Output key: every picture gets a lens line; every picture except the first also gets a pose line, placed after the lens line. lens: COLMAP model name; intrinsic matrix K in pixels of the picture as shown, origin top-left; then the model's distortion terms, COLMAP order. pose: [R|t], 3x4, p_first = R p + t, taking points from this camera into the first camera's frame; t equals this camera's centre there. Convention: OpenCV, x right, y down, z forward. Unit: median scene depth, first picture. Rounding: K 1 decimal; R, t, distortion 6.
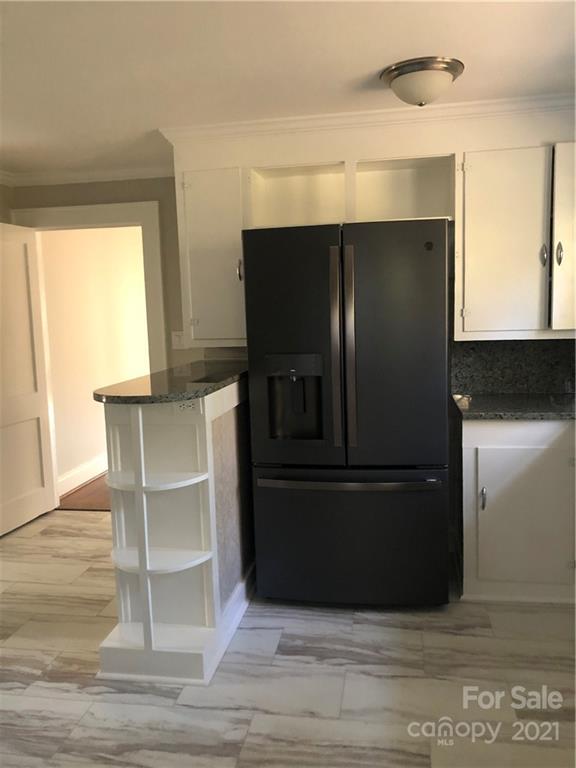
lens RADIAL K [[626.4, 0, 288.0], [0, 626.4, 384.0], [0, 0, 1]] dist [0.054321, -0.070078]
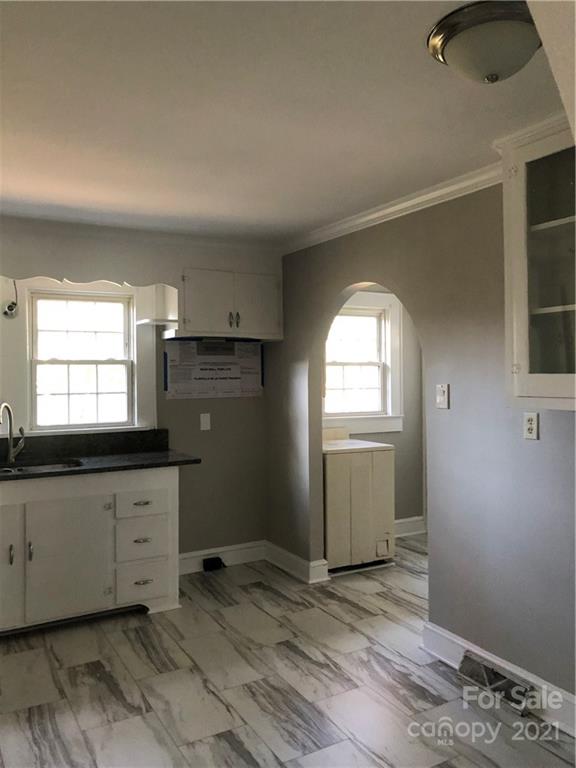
lens RADIAL K [[626.4, 0, 288.0], [0, 626.4, 384.0], [0, 0, 1]] dist [0.054321, -0.070078]
pose [[-0.620798, 0.016171, 0.783804, -0.754442], [0.114393, 0.990955, 0.070158, -0.121844], [-0.775580, 0.133216, -0.617033, 1.015353]]
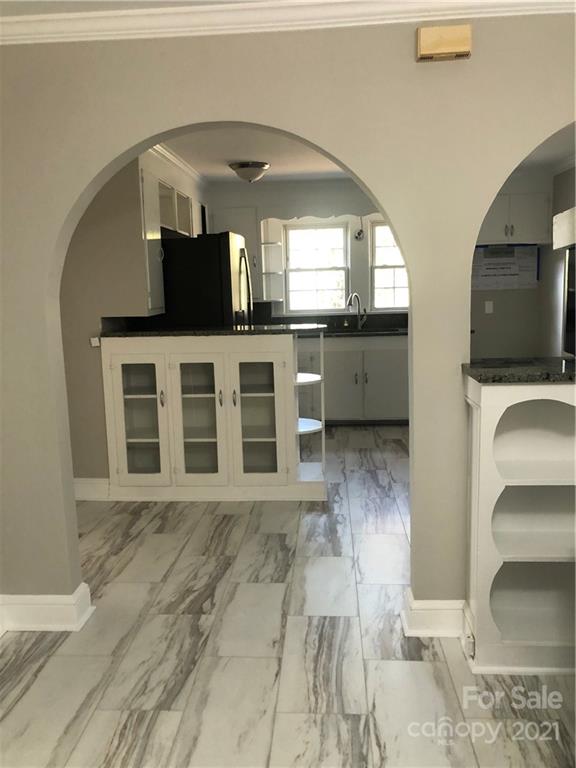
lens RADIAL K [[626.4, 0, 288.0], [0, 626.4, 384.0], [0, 0, 1]] dist [0.054321, -0.070078]
pose [[-0.101462, -0.131808, 0.986069, -1.857317], [0.147014, 0.978315, 0.145899, -0.092131], [-0.983917, 0.159770, -0.079884, 1.166894]]
